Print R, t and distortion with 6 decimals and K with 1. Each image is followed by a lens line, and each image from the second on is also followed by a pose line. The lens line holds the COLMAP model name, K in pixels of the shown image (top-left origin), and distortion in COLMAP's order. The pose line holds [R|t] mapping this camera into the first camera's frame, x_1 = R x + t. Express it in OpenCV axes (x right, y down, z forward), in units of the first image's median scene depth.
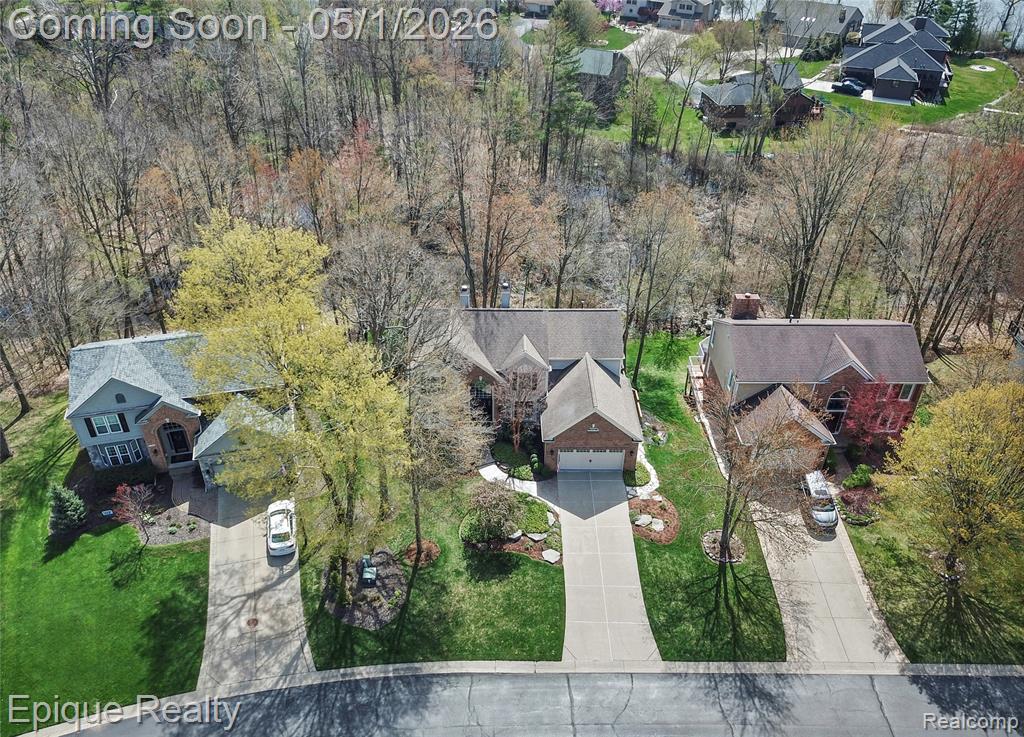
lens RADIAL K [[795.3, 0, 536.4], [0, 795.3, 410.1], [0, 0, 1]] dist [0.021677, -0.000609]
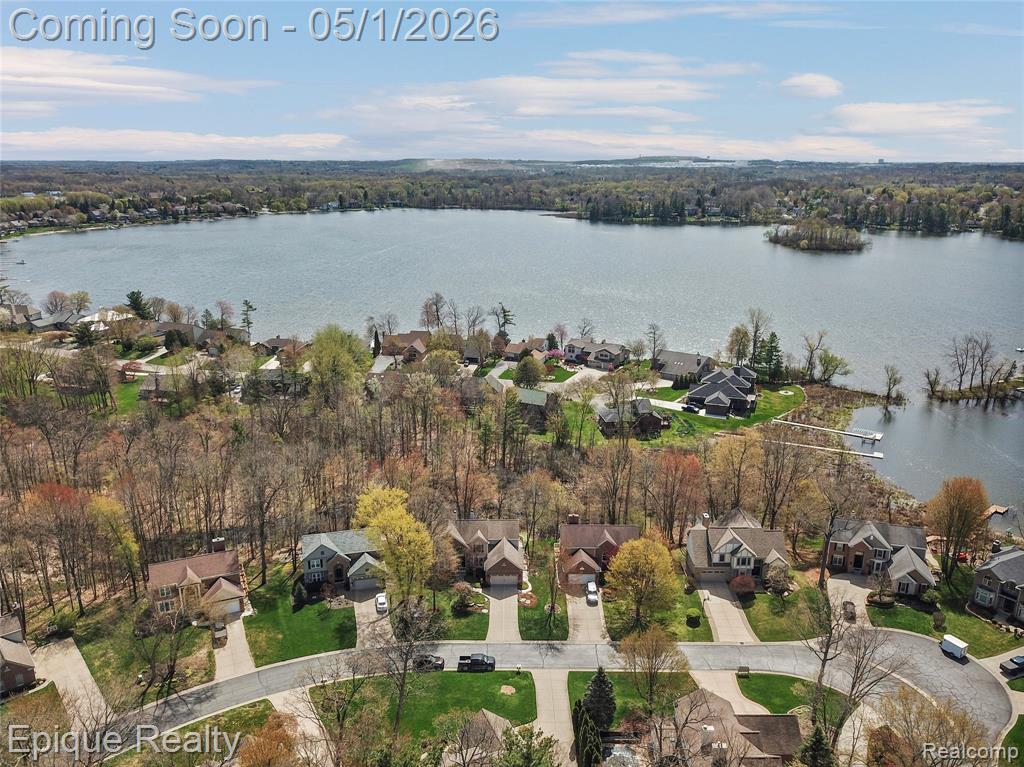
lens RADIAL K [[783.6, 0, 512.0], [0, 783.6, 383.5], [0, 0, 1]] dist [0.001787, -0.001860]
pose [[0.999385, -0.011982, -0.032953, 0.187154], [-0.000659, 0.933221, -0.359302, 0.383644], [0.035057, 0.359102, 0.932639, -1.545138]]
